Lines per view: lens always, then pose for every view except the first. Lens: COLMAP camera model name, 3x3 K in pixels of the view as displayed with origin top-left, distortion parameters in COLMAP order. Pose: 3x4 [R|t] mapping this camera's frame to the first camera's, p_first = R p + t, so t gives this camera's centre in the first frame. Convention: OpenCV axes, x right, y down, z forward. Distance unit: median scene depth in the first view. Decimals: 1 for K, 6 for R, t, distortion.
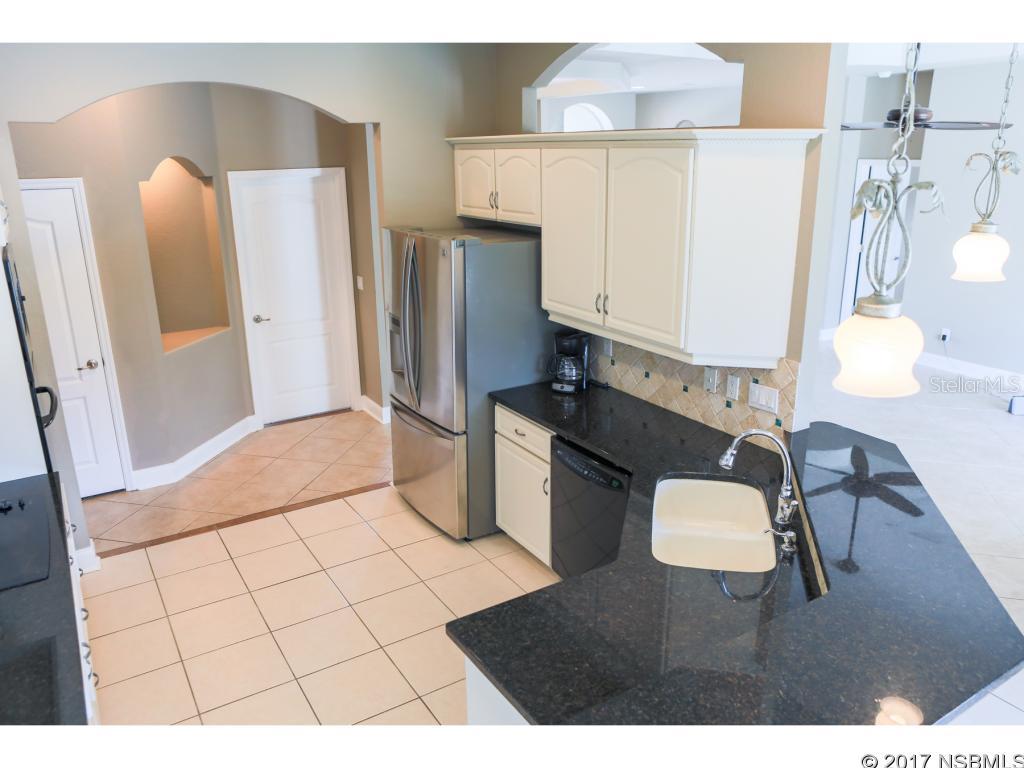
lens RADIAL K [[750.2, 0, 519.3], [0, 750.2, 384.3], [0, 0, 1]] dist [-0.092950, 0.094049]
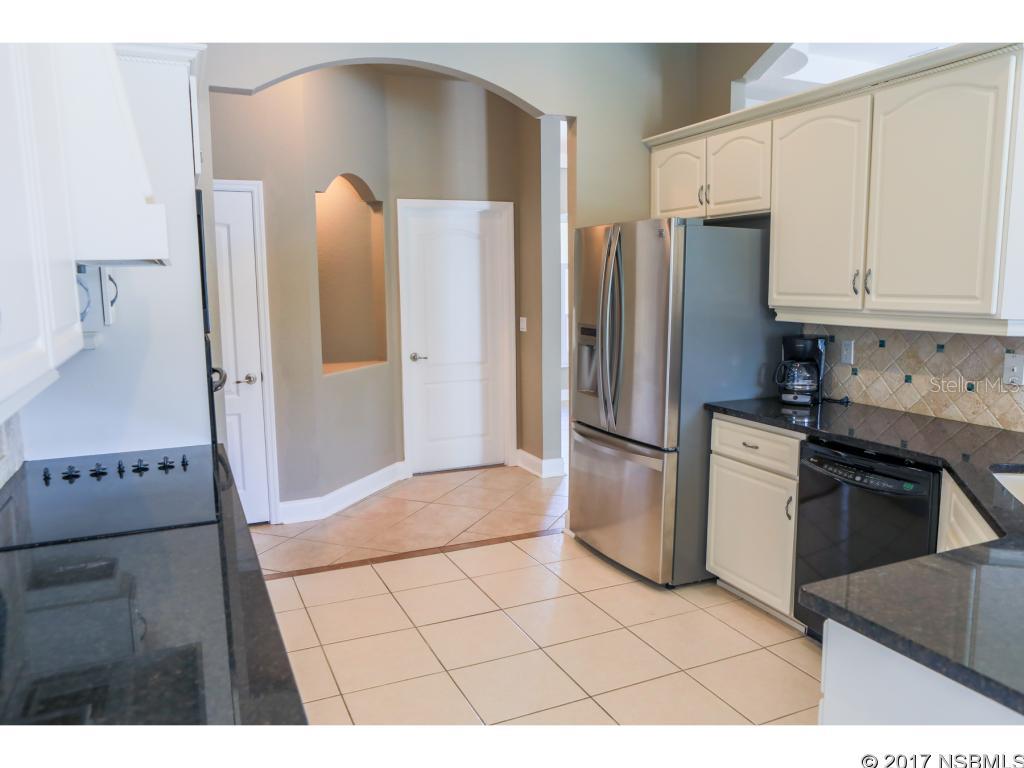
lens RADIAL K [[750.2, 0, 519.3], [0, 750.2, 384.3], [0, 0, 1]] dist [-0.092950, 0.094049]
pose [[0.989703, 0.017878, -0.142016, -0.125760], [-0.040472, 0.986635, -0.157842, 0.127904], [0.137296, 0.161965, 0.977199, 0.147403]]
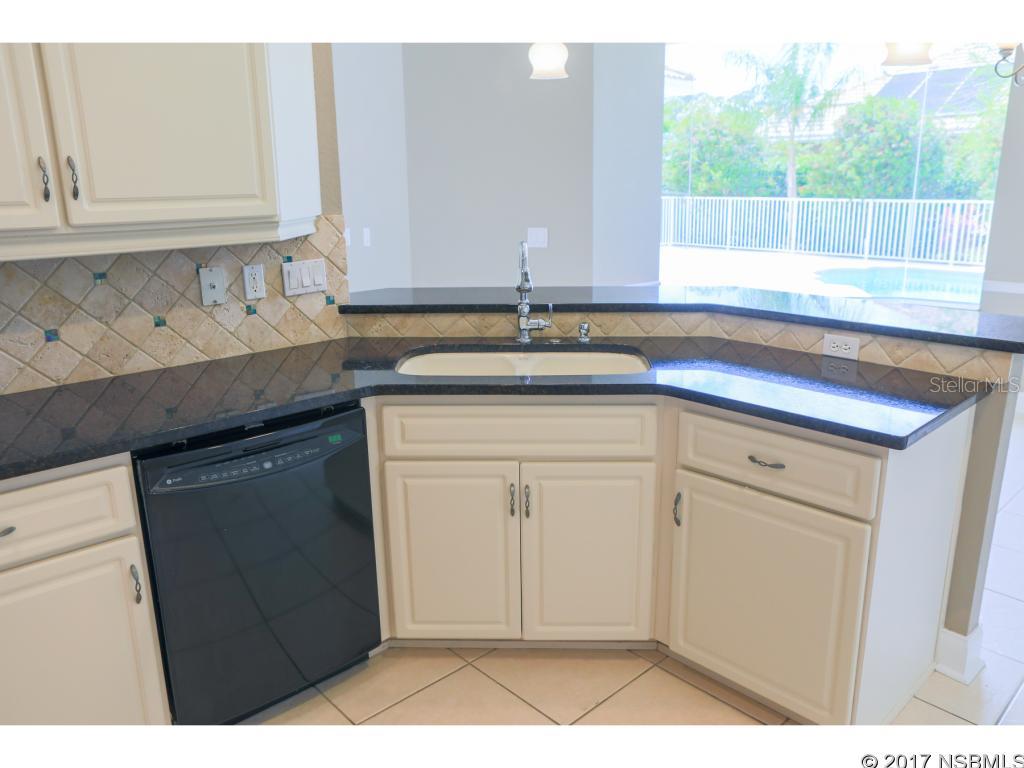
lens RADIAL K [[758.1, 0, 507.1], [0, 758.1, 376.3], [0, 0, 1]] dist [-0.080006, 0.089199]
pose [[-0.174680, -0.235485, 0.956051, -0.363482], [0.307360, 0.909418, 0.280157, -0.032364], [-0.935423, 0.342790, -0.086478, 0.705608]]
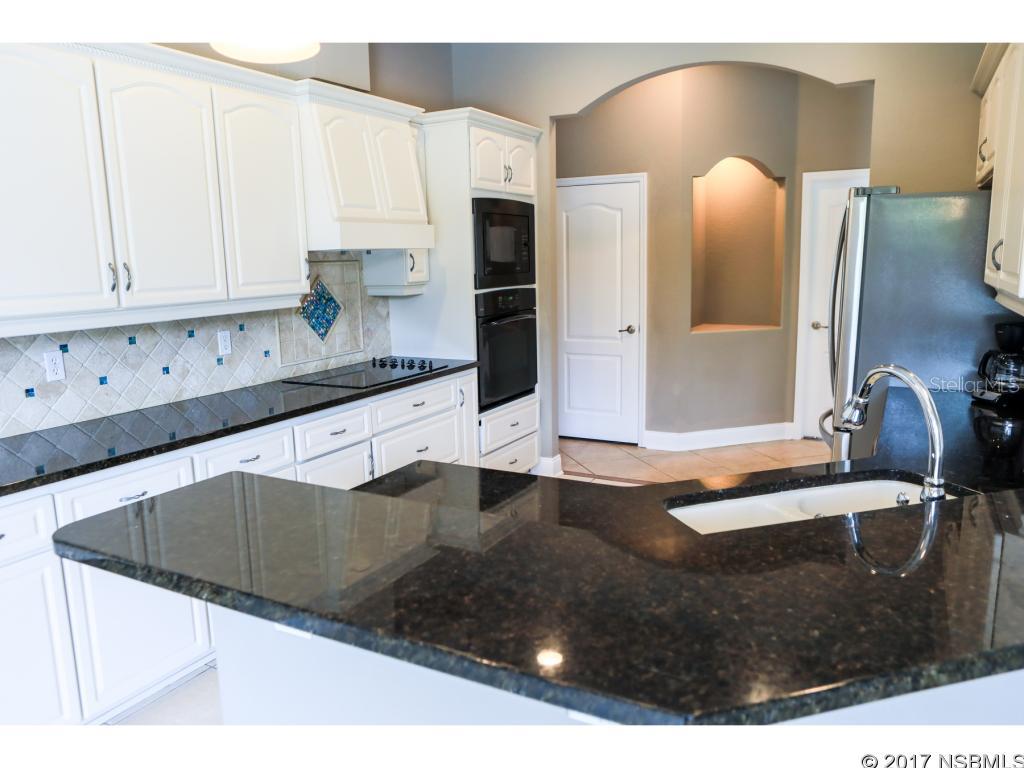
lens RADIAL K [[750.2, 0, 519.3], [0, 750.2, 384.3], [0, 0, 1]] dist [-0.092950, 0.094049]
pose [[0.496975, 0.145364, -0.855503, 0.417450], [-0.240631, 0.970293, 0.025082, 0.080475], [0.833734, 0.193395, 0.517191, 0.274104]]
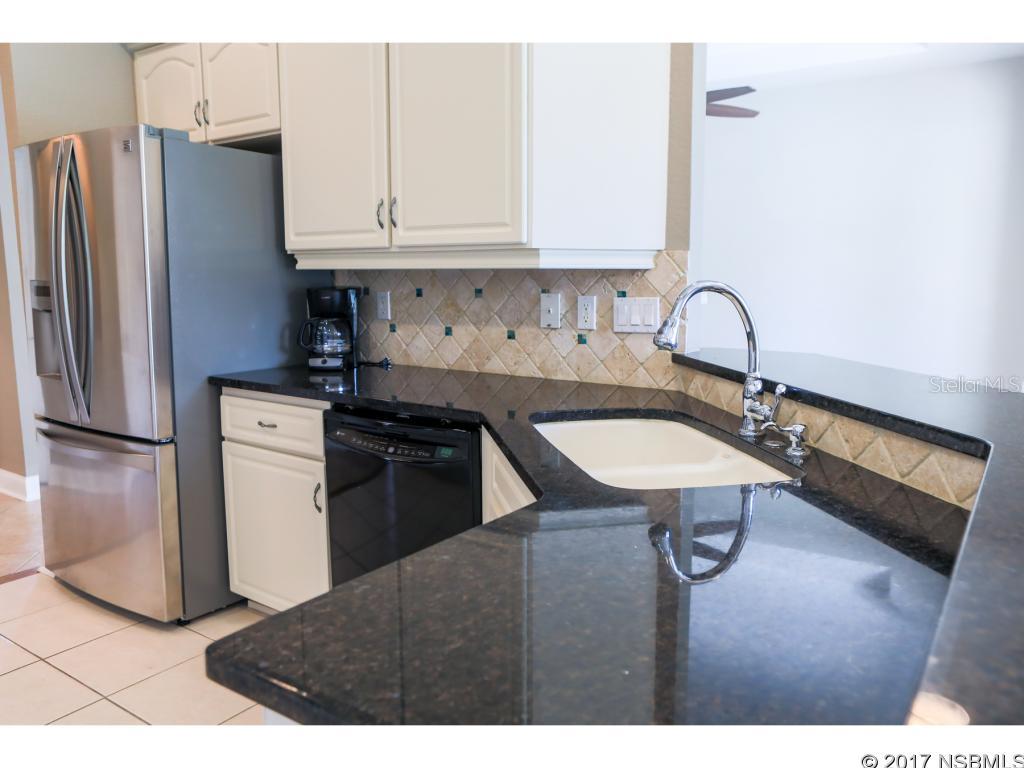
lens RADIAL K [[774.8, 0, 518.0], [0, 774.8, 379.0], [0, 0, 1]] dist [-0.079245, 0.087027]
pose [[0.922858, -0.047339, 0.382219, -0.046818], [0.108122, 0.984352, -0.139144, 0.131217], [-0.369651, 0.169736, 0.913536, 0.294468]]
